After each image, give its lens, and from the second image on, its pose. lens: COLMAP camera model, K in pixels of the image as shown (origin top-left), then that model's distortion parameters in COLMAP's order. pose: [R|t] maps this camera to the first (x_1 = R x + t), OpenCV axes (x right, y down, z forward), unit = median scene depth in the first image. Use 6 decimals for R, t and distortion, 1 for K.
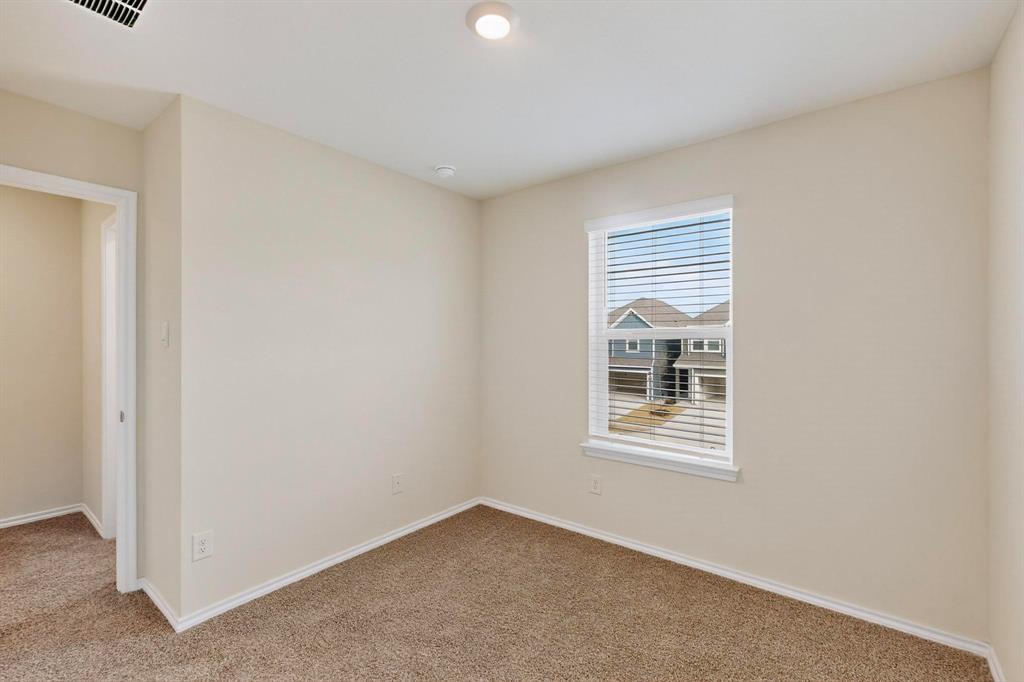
lens RADIAL K [[443.2, 0, 502.0], [0, 443.2, 340.5], [0, 0, 1]] dist [0.002452, 0.000398]
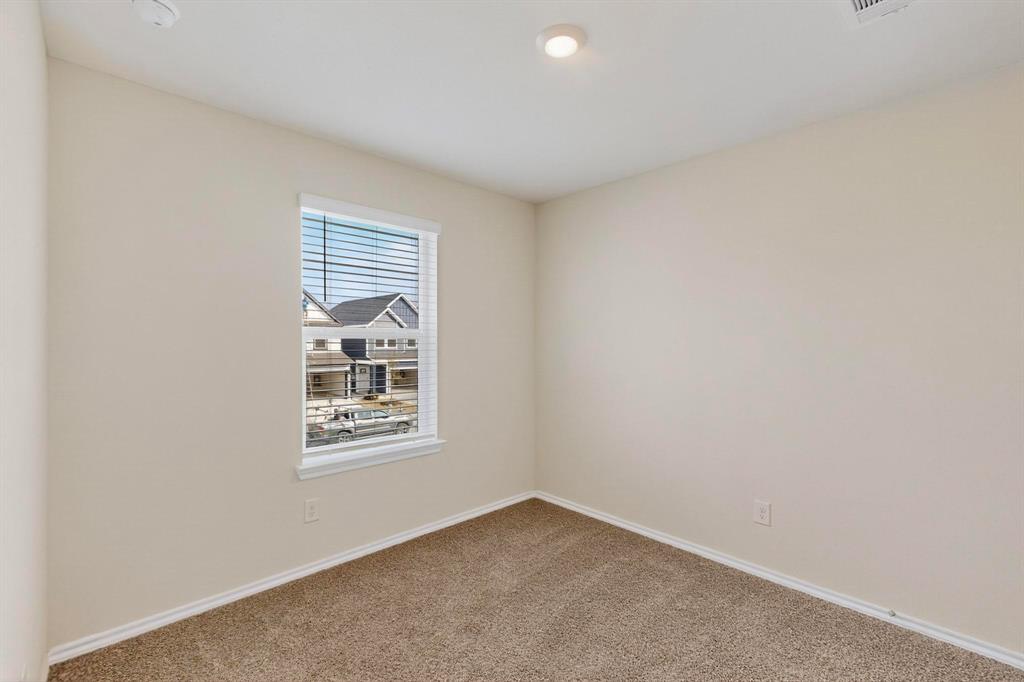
lens RADIAL K [[451.7, 0, 519.2], [0, 451.7, 344.4], [0, 0, 1]] dist [0.018633, -0.000329]
pose [[0.135069, -0.007754, 0.990806, -0.667992], [0.001899, 0.999970, 0.007567, 0.004002], [-0.990834, 0.000860, 0.135080, 0.561084]]
